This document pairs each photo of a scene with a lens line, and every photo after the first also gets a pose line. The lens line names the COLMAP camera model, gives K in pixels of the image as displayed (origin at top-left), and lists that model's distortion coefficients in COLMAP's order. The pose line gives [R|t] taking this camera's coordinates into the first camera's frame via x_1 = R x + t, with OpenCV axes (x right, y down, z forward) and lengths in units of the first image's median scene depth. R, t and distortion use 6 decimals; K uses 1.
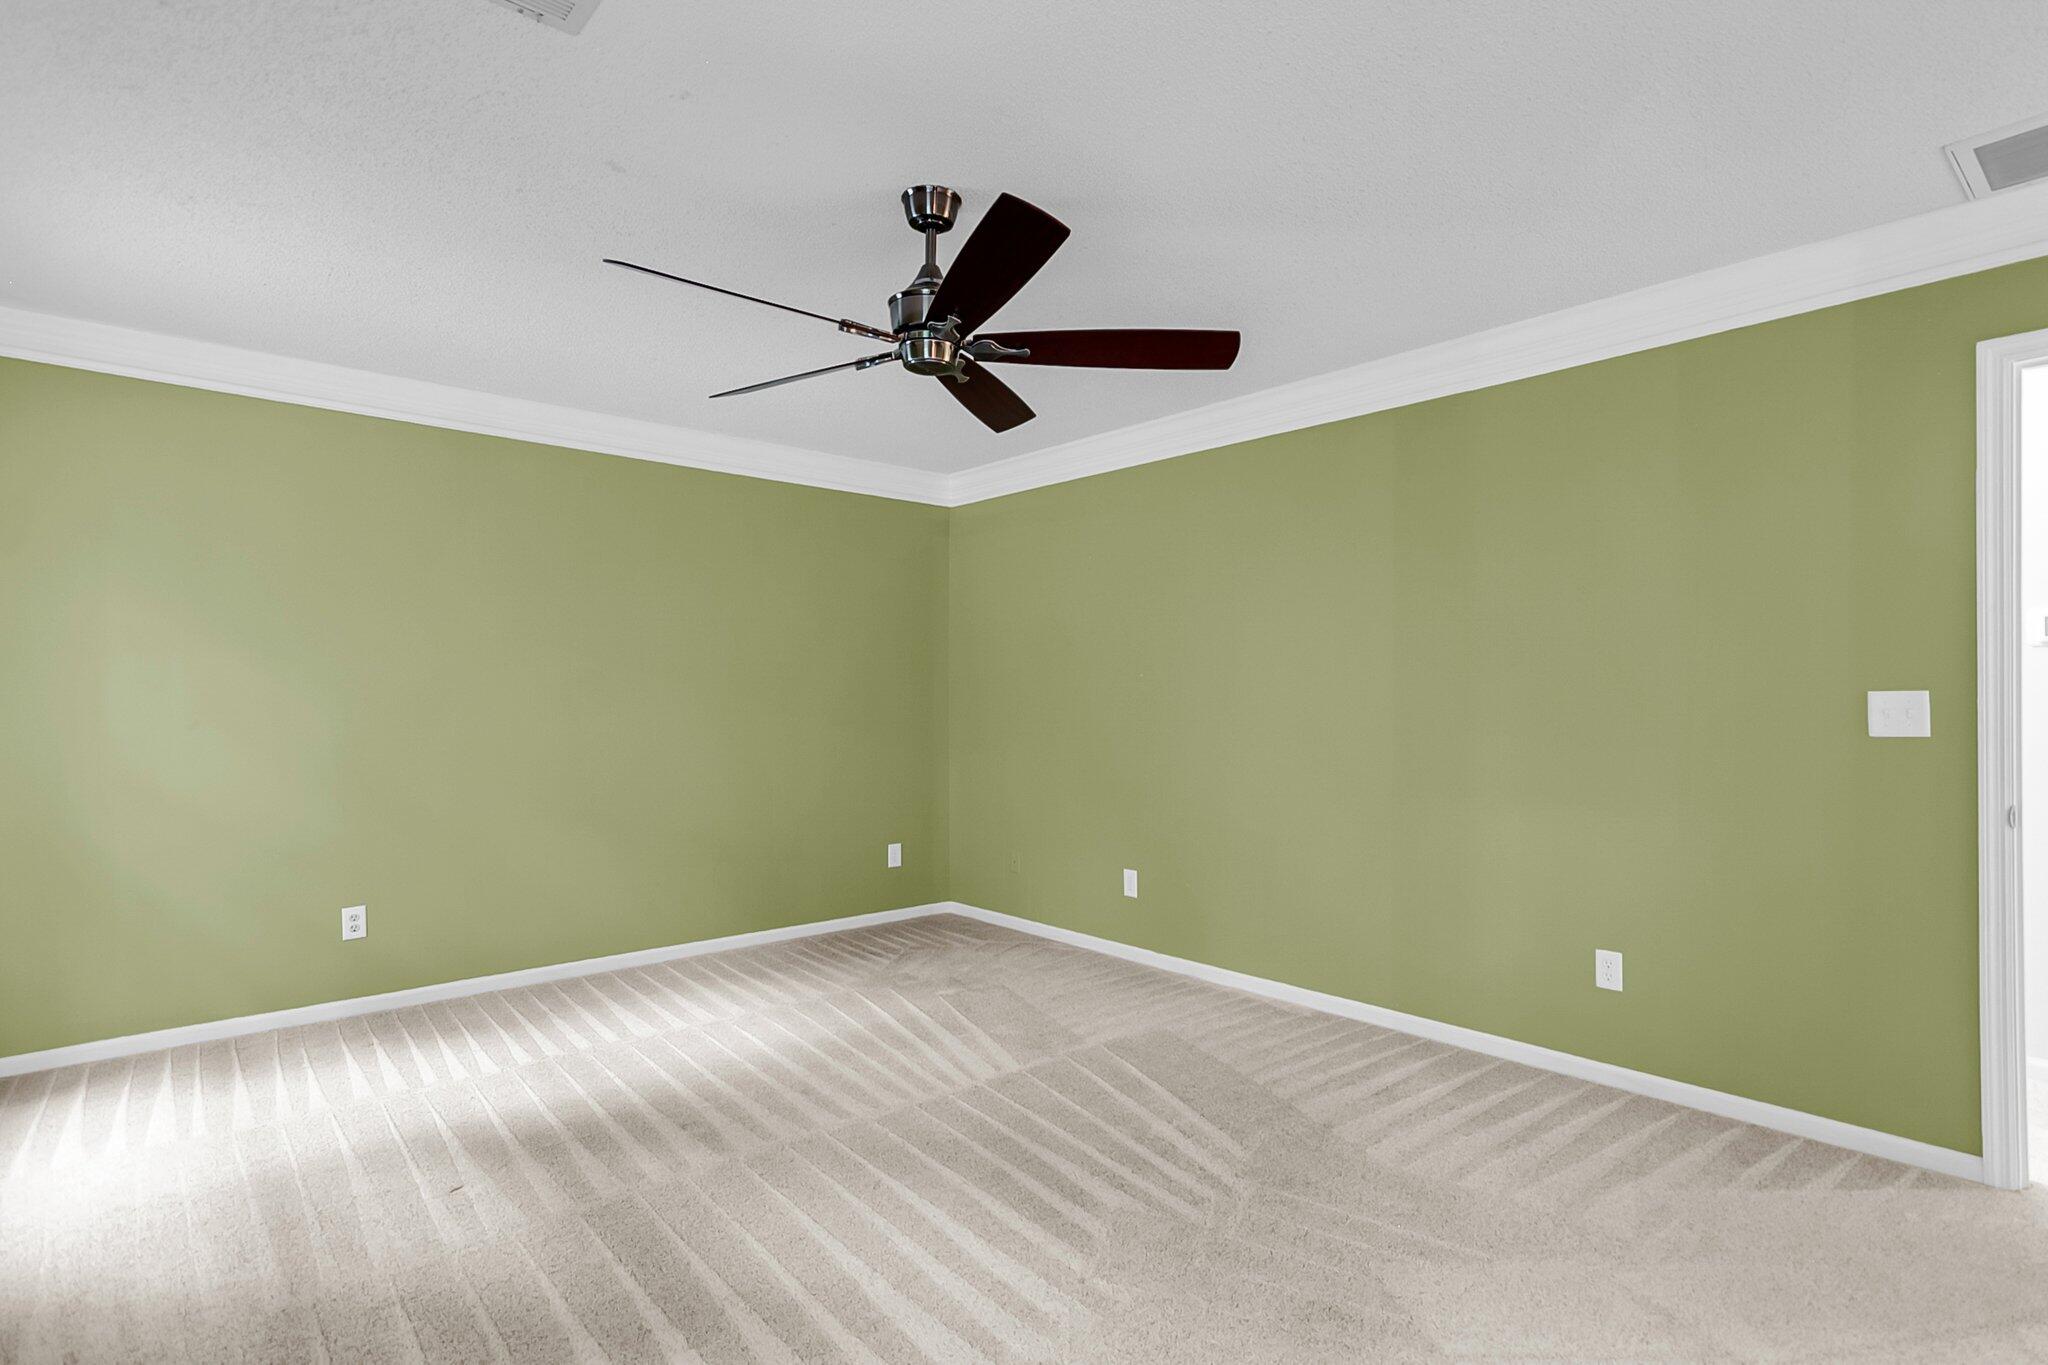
lens RADIAL K [[974.6, 0, 1043.1], [0, 974.6, 695.2], [0, 0, 1]] dist [0.003310, 0.000682]
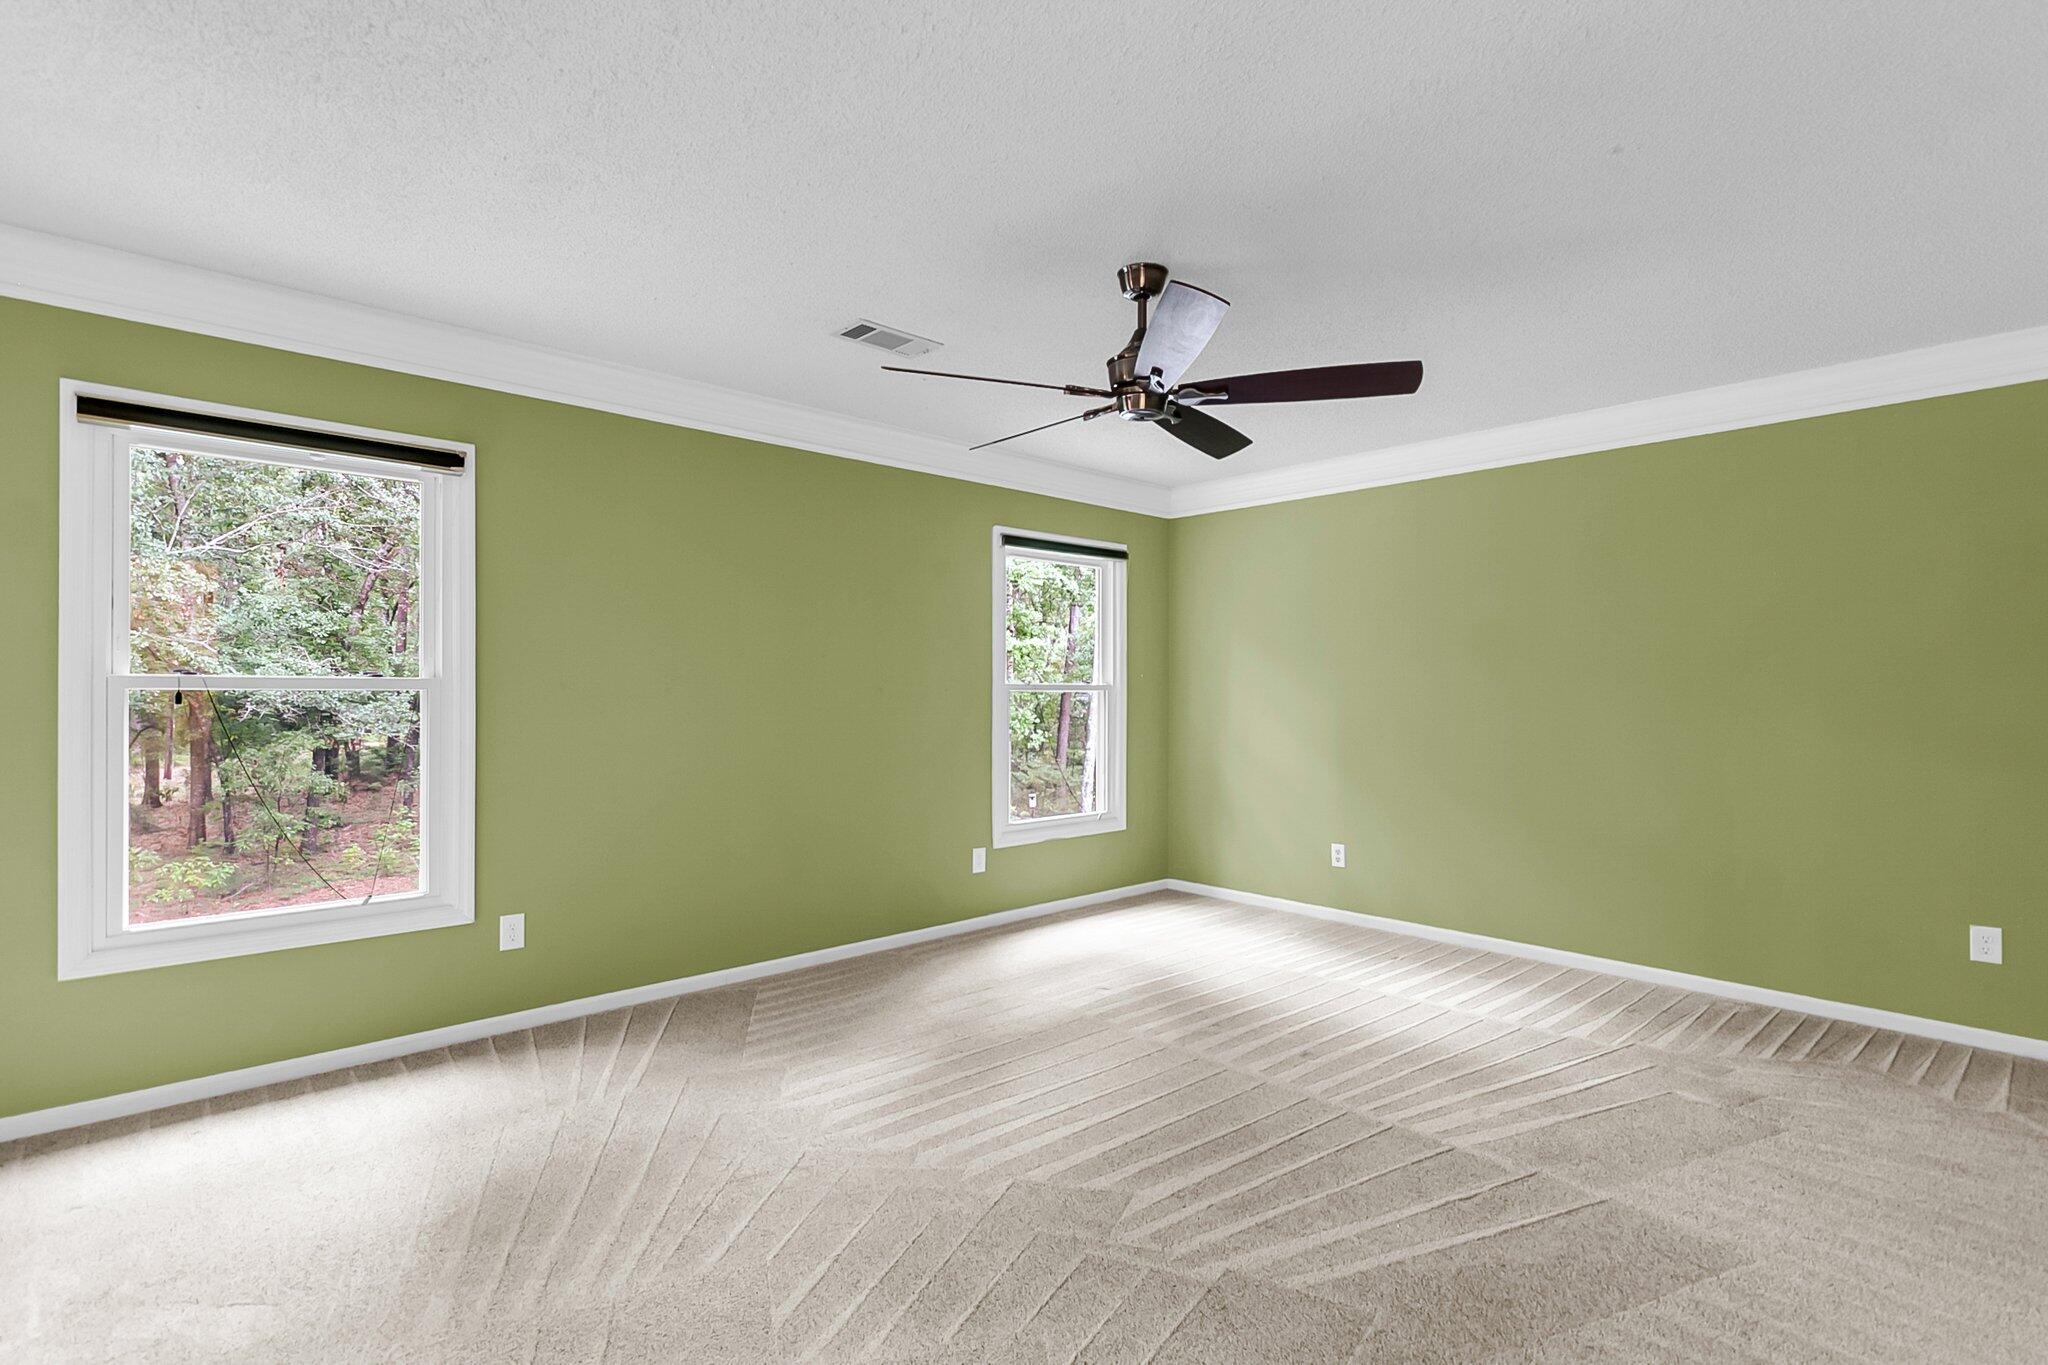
lens RADIAL K [[974.6, 0, 1043.1], [0, 974.6, 695.2], [0, 0, 1]] dist [0.003310, 0.000682]
pose [[0.031290, -0.002060, -0.999508, 0.754385], [-0.000720, 0.999998, -0.002084, 0.011073], [0.999510, 0.000784, 0.031288, 0.614345]]
